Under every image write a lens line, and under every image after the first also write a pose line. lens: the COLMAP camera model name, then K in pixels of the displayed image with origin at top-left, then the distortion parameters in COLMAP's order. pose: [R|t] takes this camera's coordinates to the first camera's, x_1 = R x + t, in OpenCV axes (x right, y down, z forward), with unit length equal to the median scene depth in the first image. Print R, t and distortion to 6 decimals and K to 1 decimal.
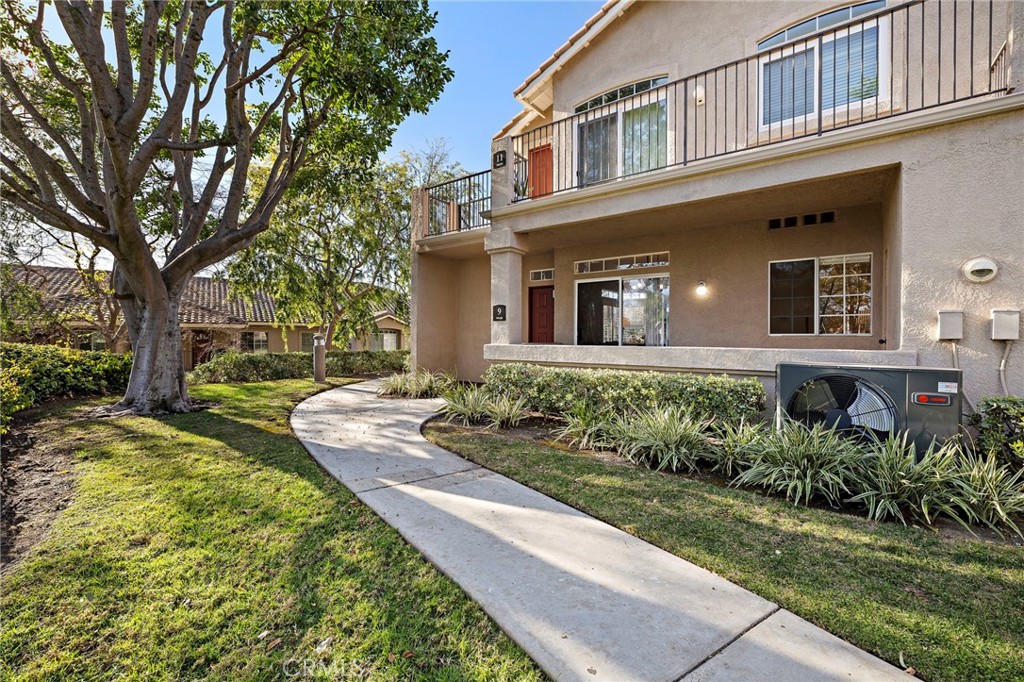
lens RADIAL K [[433.8, 0, 512.0], [0, 433.8, 341.0], [0, 0, 1]] dist [0.000498, -0.000002]
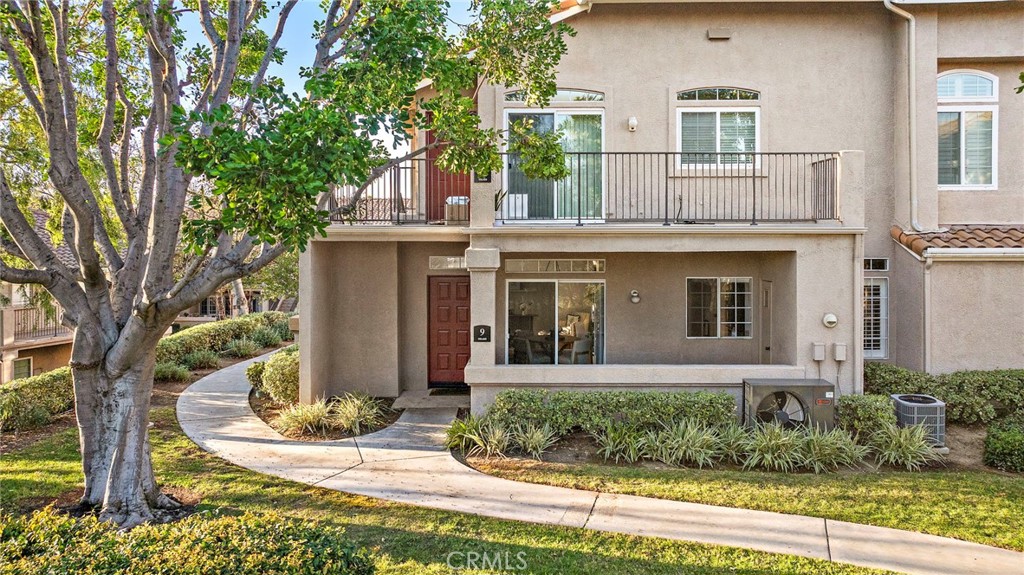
lens RADIAL K [[786.0, 0, 516.0], [0, 786.0, 230.0], [0, 0, 1]] dist [0.002289, 0.001025]
pose [[0.809997, -0.009726, 0.586353, -1.000914], [0.008395, 0.999952, 0.004989, -0.306651], [-0.586374, 0.000881, 0.810040, -0.461102]]
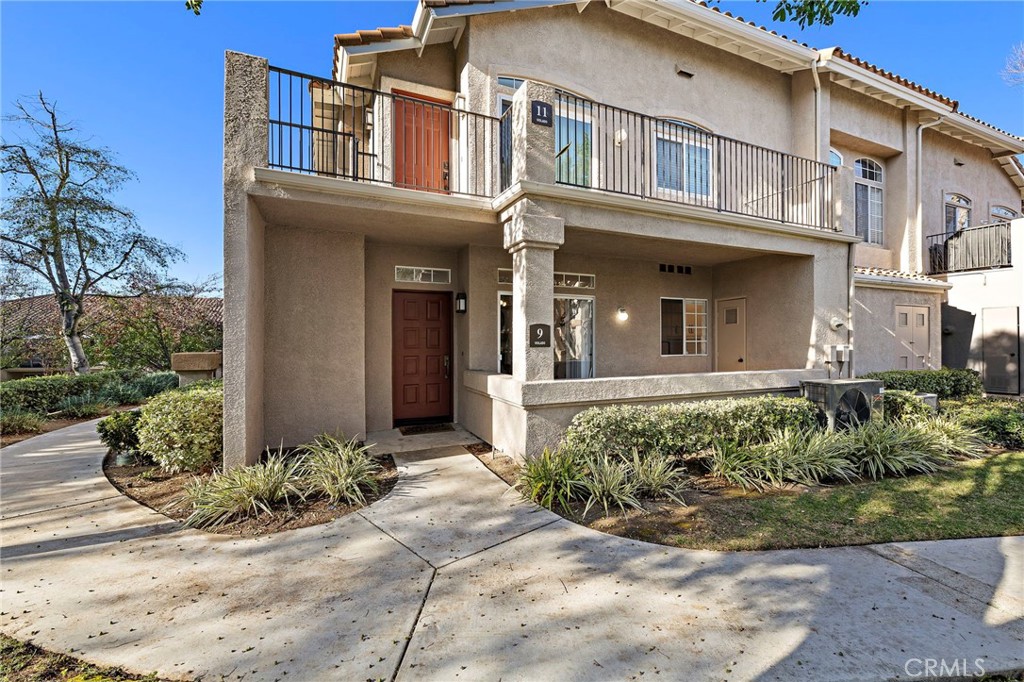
lens RADIAL K [[439.7, 0, 516.9], [0, 439.7, 338.1], [0, 0, 1]] dist [0.013070, 0.000088]
pose [[0.478857, -0.000429, 0.877893, -0.670419], [0.007340, 0.999967, -0.003515, -0.059135], [-0.877862, 0.008127, 0.478844, 0.706846]]
